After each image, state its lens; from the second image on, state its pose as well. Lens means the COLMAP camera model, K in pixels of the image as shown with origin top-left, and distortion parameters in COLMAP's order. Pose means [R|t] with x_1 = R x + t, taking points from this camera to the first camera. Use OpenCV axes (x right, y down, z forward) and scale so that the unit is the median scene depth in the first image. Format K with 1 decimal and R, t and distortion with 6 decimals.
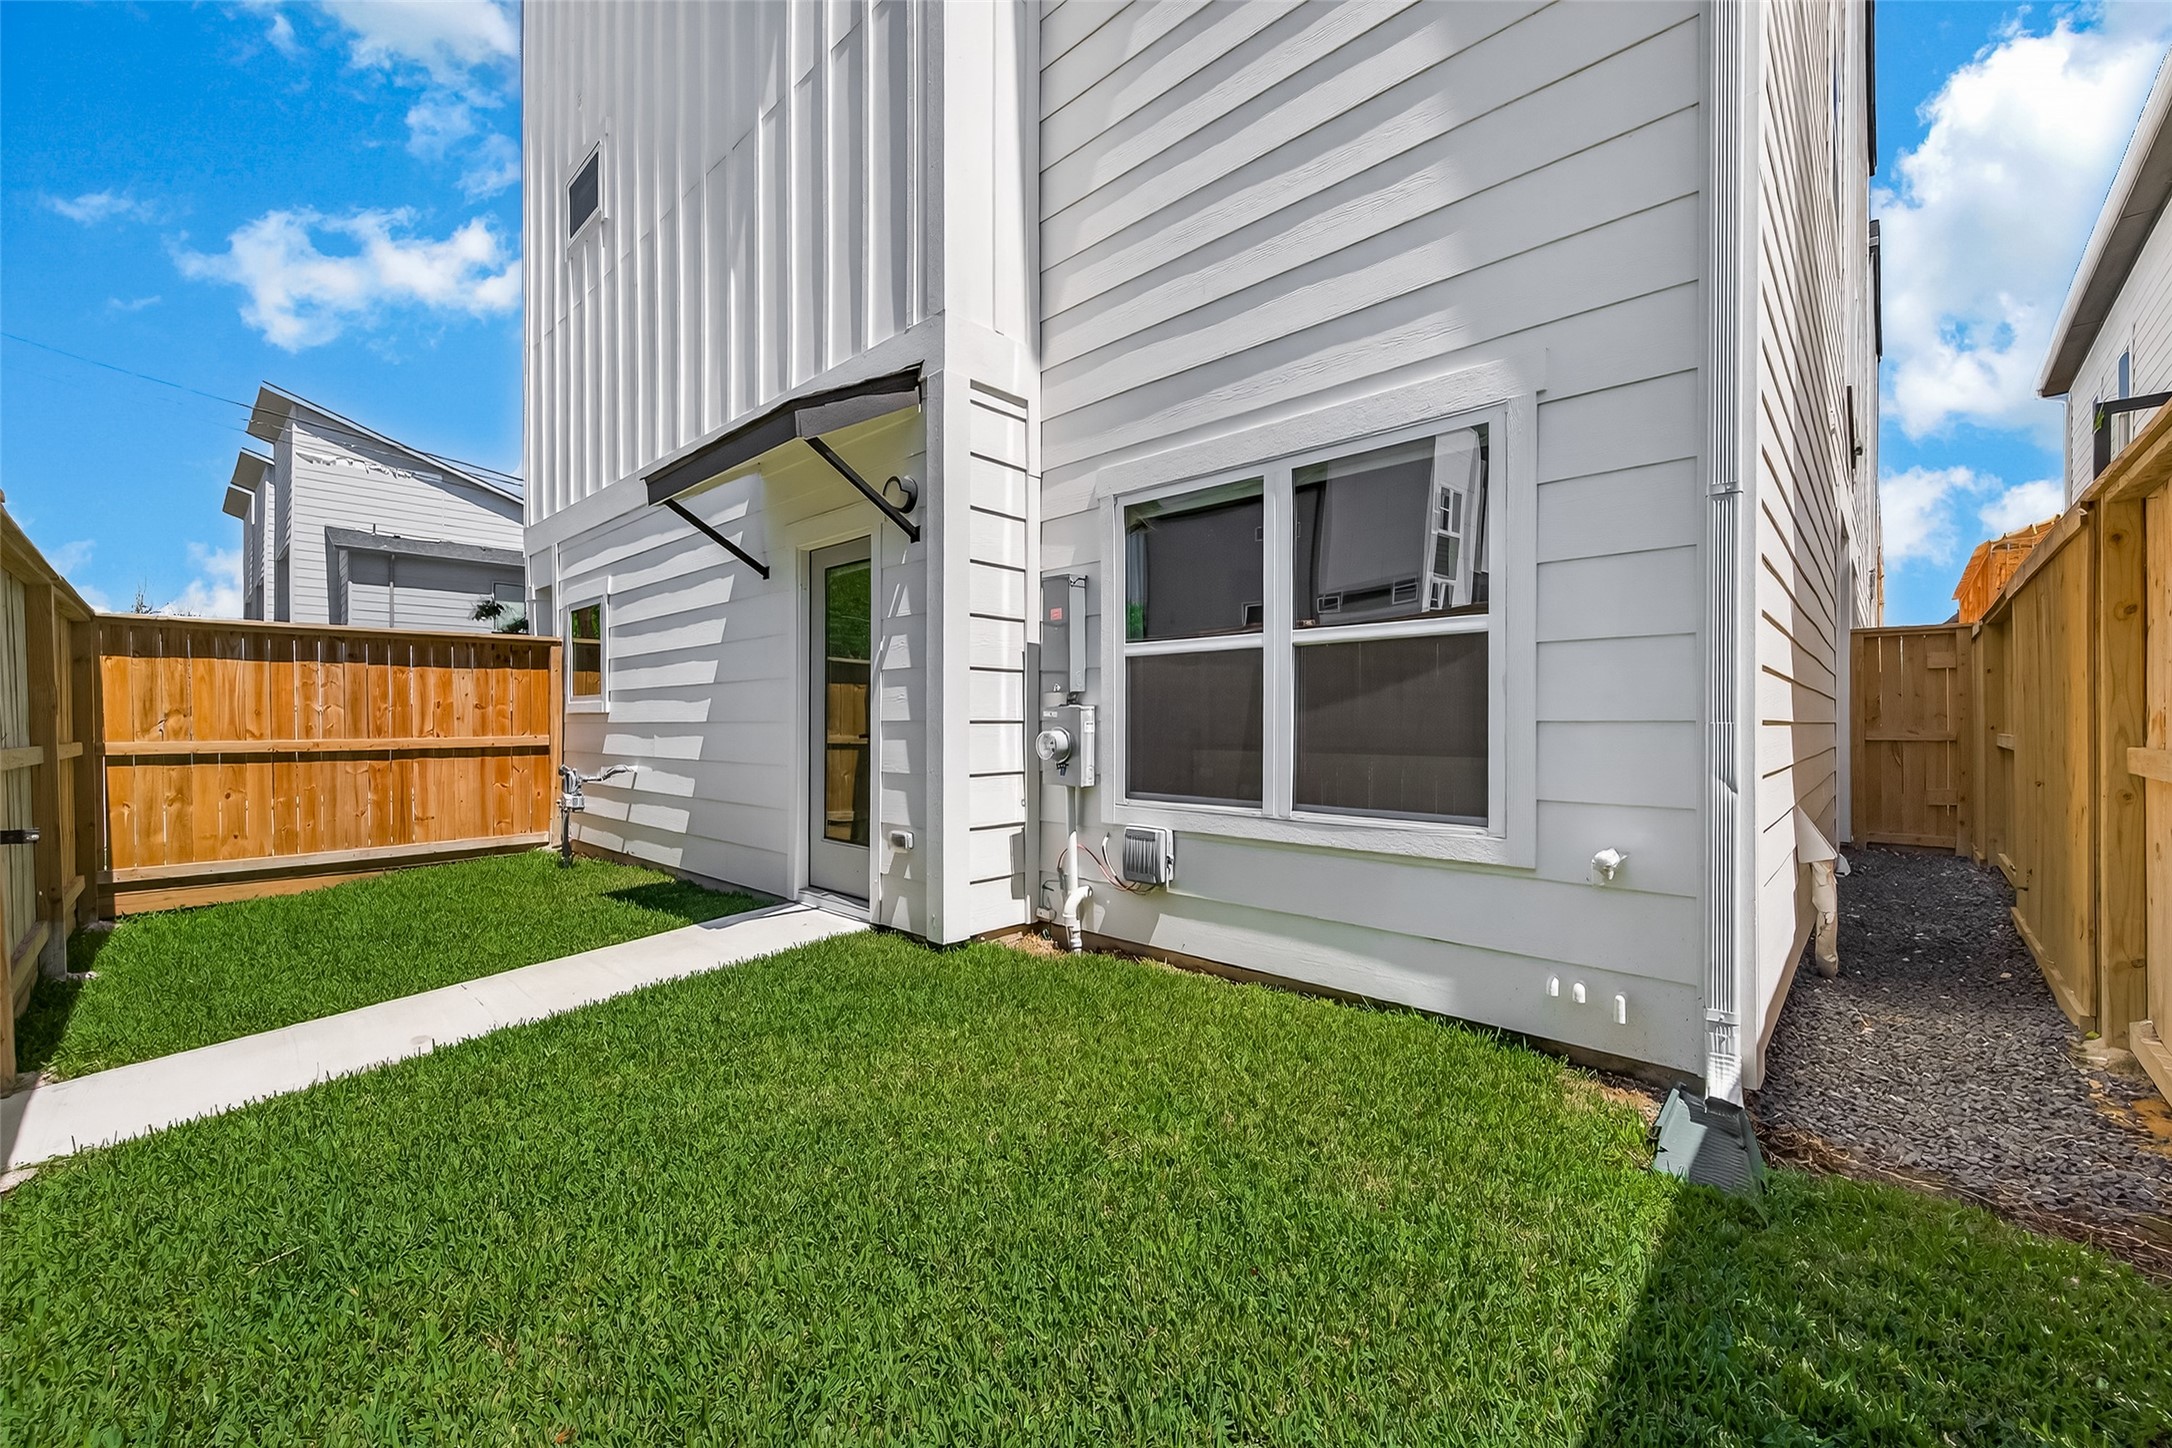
lens RADIAL K [[866.5, 0, 1082.6], [0, 866.5, 718.3], [0, 0, 1]] dist [0.001726, 0.000101]
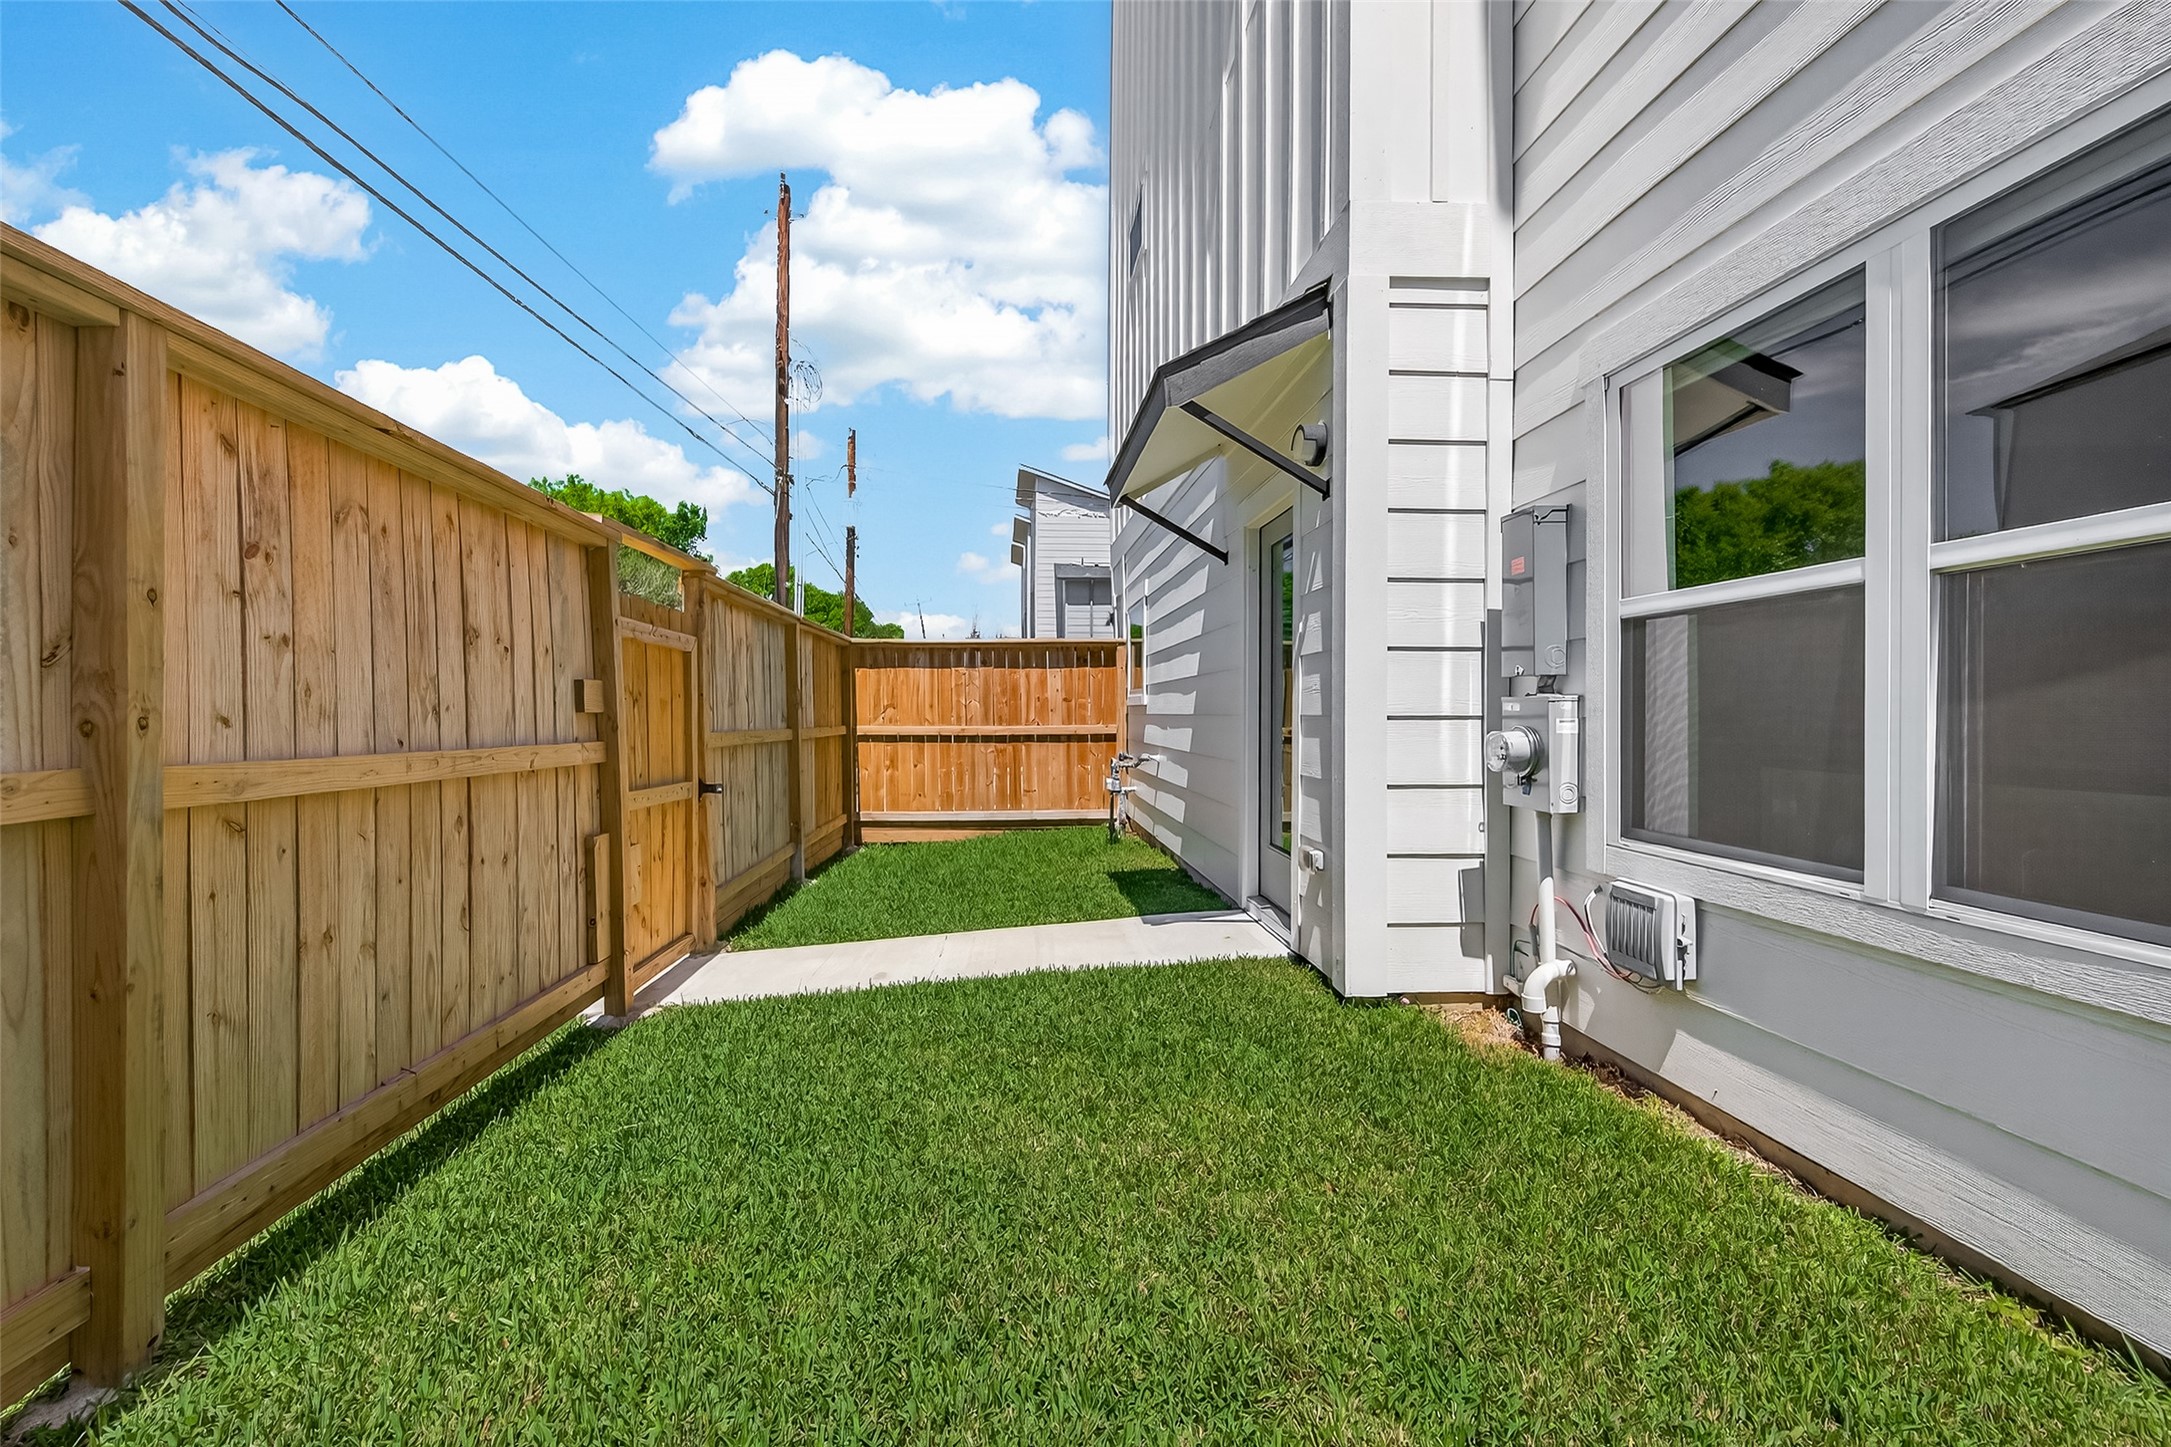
lens RADIAL K [[859.1, 0, 1087.8], [0, 859.1, 704.8], [0, 0, 1]] dist [0.020498, -0.007975]
pose [[0.708974, -0.002385, -0.705231, 0.215439], [0.000258, 0.999995, -0.003123, -0.004553], [0.705235, 0.002032, 0.708971, 0.249717]]
